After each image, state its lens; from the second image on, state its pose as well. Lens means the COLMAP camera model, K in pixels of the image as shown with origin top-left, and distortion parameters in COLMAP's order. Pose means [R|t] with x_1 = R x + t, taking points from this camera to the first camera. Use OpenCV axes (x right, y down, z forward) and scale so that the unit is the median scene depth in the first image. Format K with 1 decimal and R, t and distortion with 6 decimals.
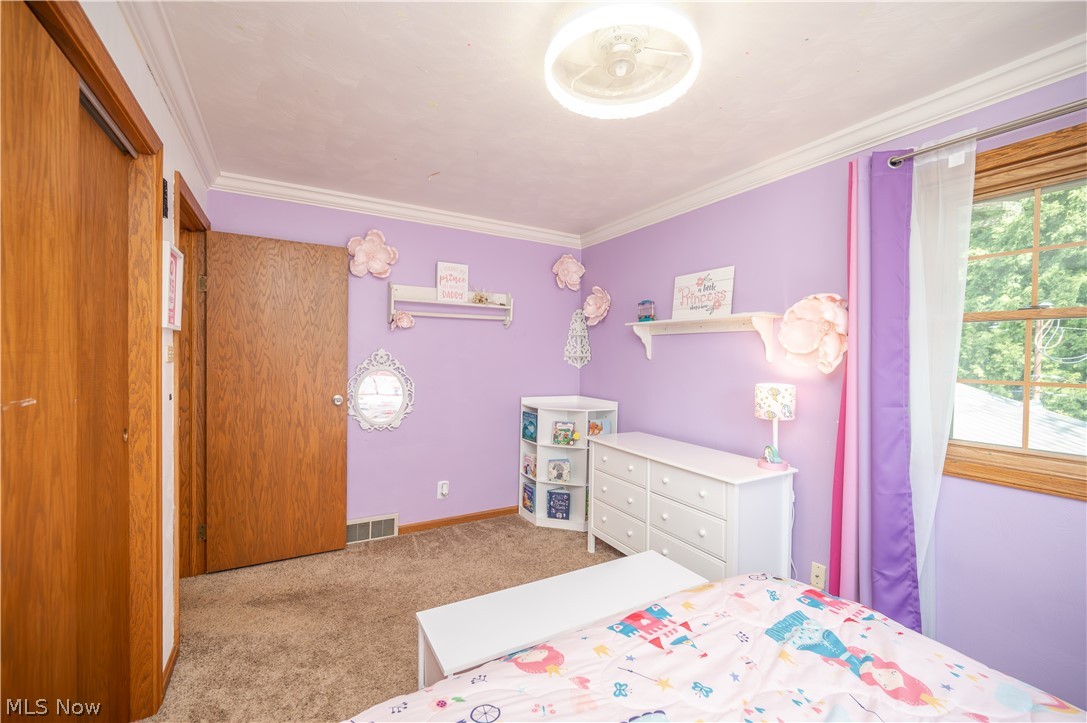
lens RADIAL K [[429.2, 0, 540.7], [0, 429.2, 363.7], [0, 0, 1]] dist [0.000605, -0.000448]
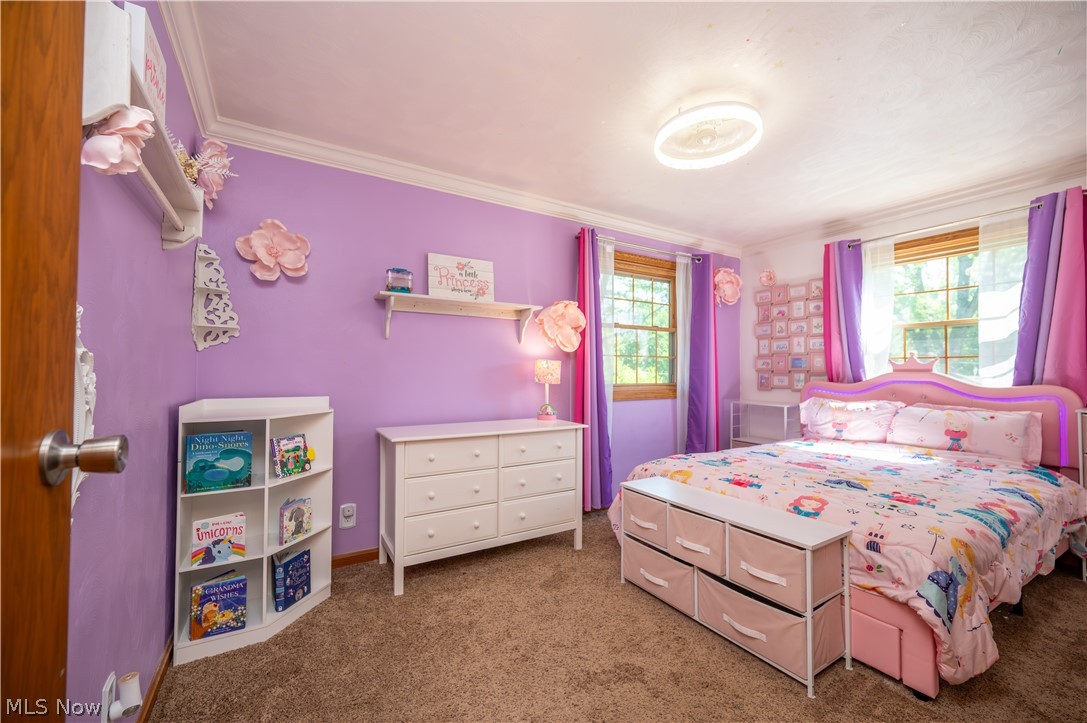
lens RADIAL K [[429.2, 0, 539.7], [0, 429.2, 358.2], [0, 0, 1]] dist [0.000605, -0.000448]
pose [[-0.003794, 0.014894, 0.999882, -0.636777], [0.009220, 0.999847, -0.014859, 0.047329], [-0.999950, 0.009163, -0.003931, 0.775928]]
